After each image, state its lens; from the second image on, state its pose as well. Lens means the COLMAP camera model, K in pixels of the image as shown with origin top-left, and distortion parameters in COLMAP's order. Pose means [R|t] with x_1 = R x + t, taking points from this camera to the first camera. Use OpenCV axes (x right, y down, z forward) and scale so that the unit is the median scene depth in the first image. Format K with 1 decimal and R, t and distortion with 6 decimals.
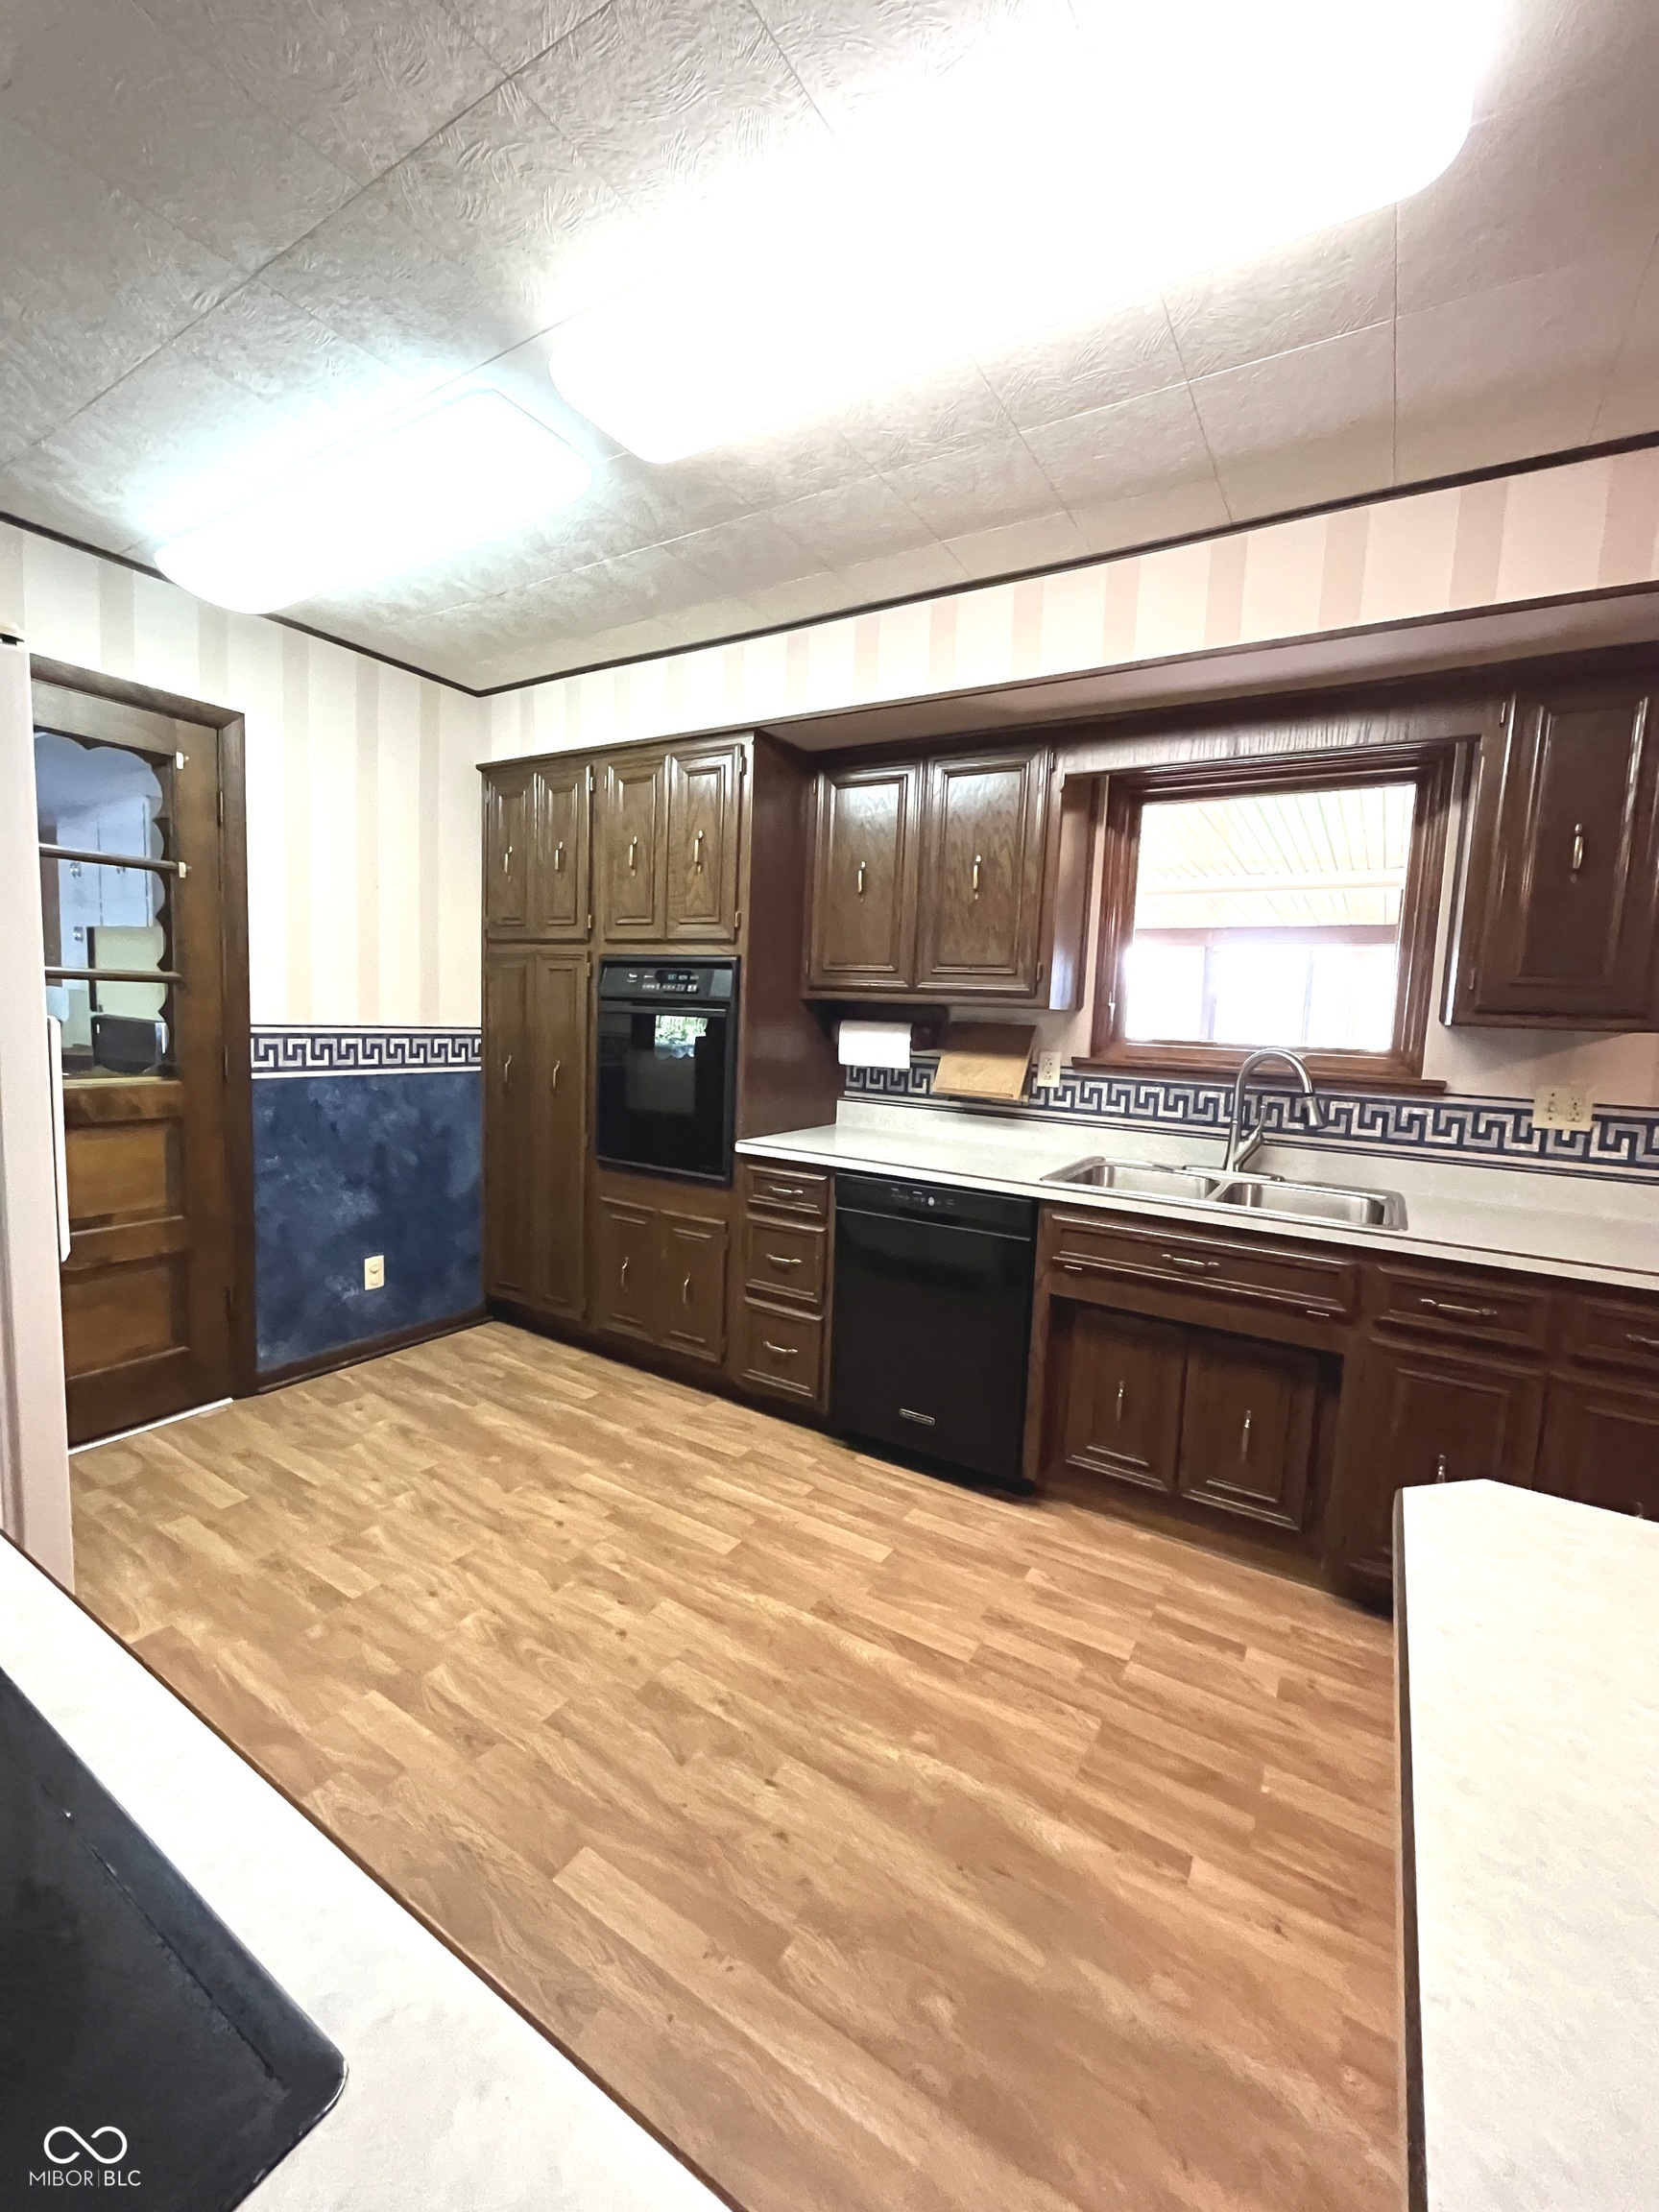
lens RADIAL K [[895.6, 0, 832.6], [0, 895.6, 1103.1], [0, 0, 1]] dist [0.000204, -0.000122]
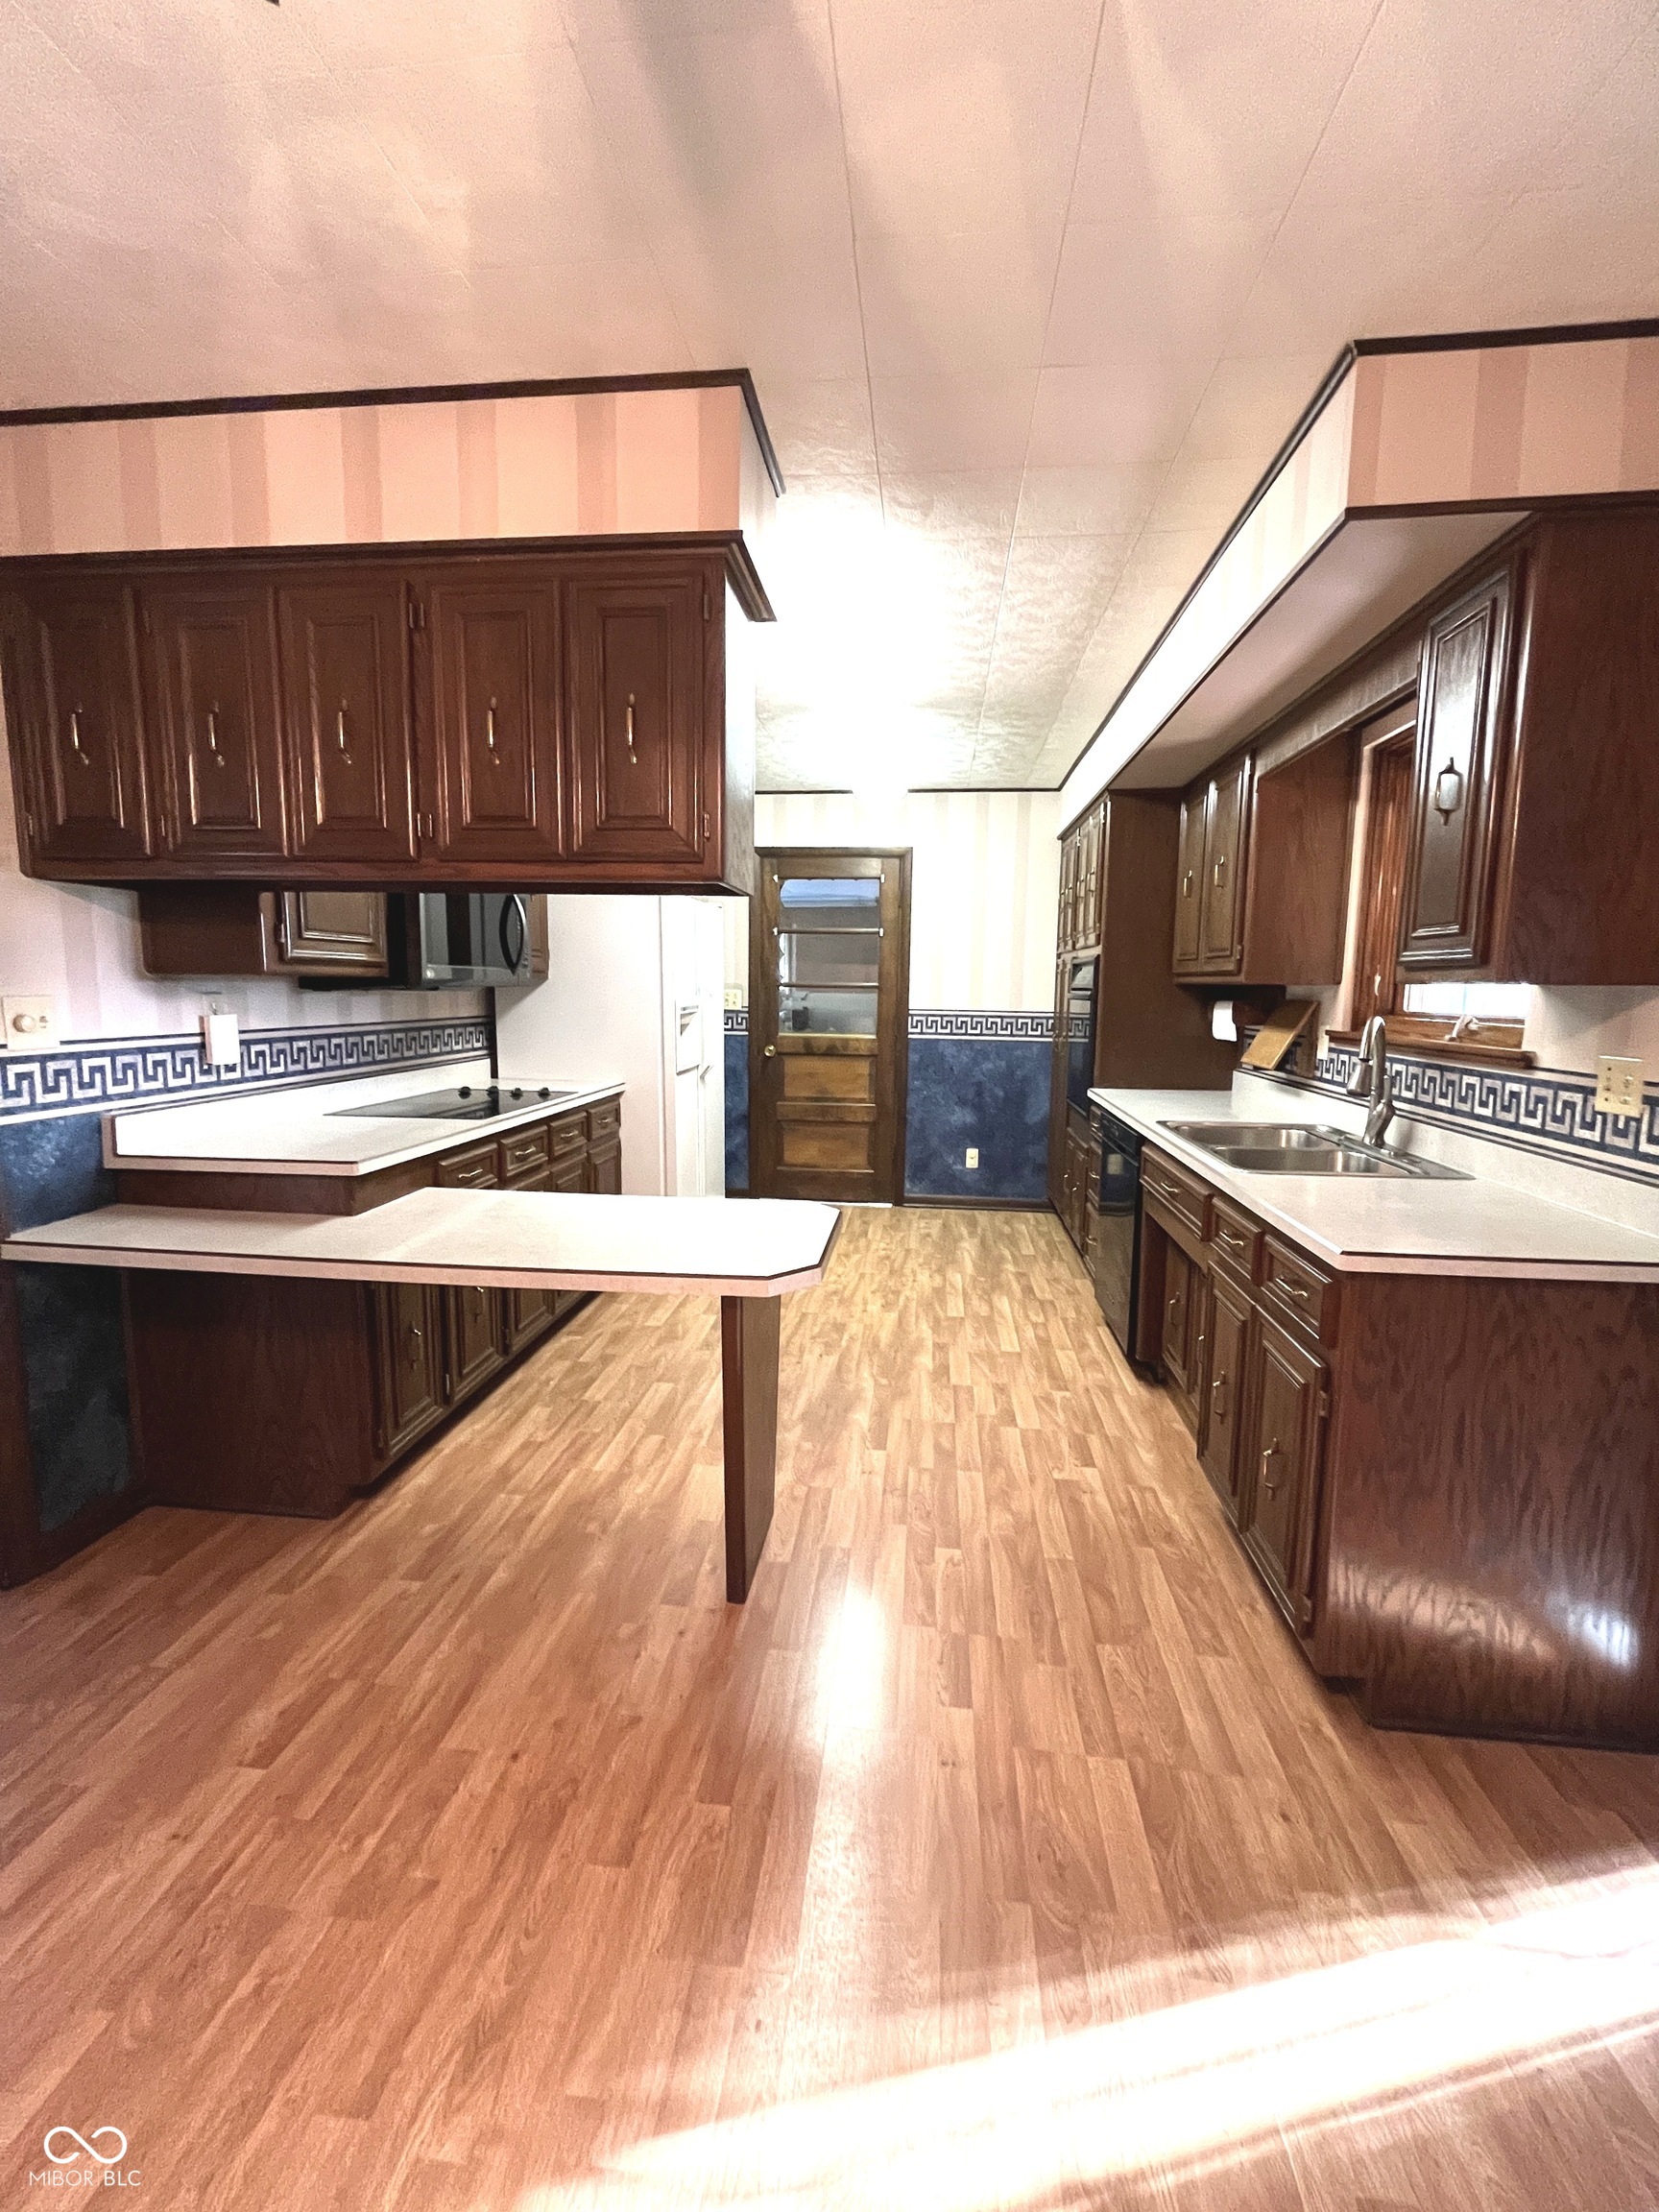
lens RADIAL K [[895.6, 0, 832.6], [0, 895.6, 1097.2], [0, 0, 1]] dist [0.000204, -0.000122]
pose [[0.426833, 0.074617, -0.901247, 1.163105], [-0.088091, 0.995281, 0.040682, 0.041270], [0.900030, 0.062027, 0.431392, 0.048440]]
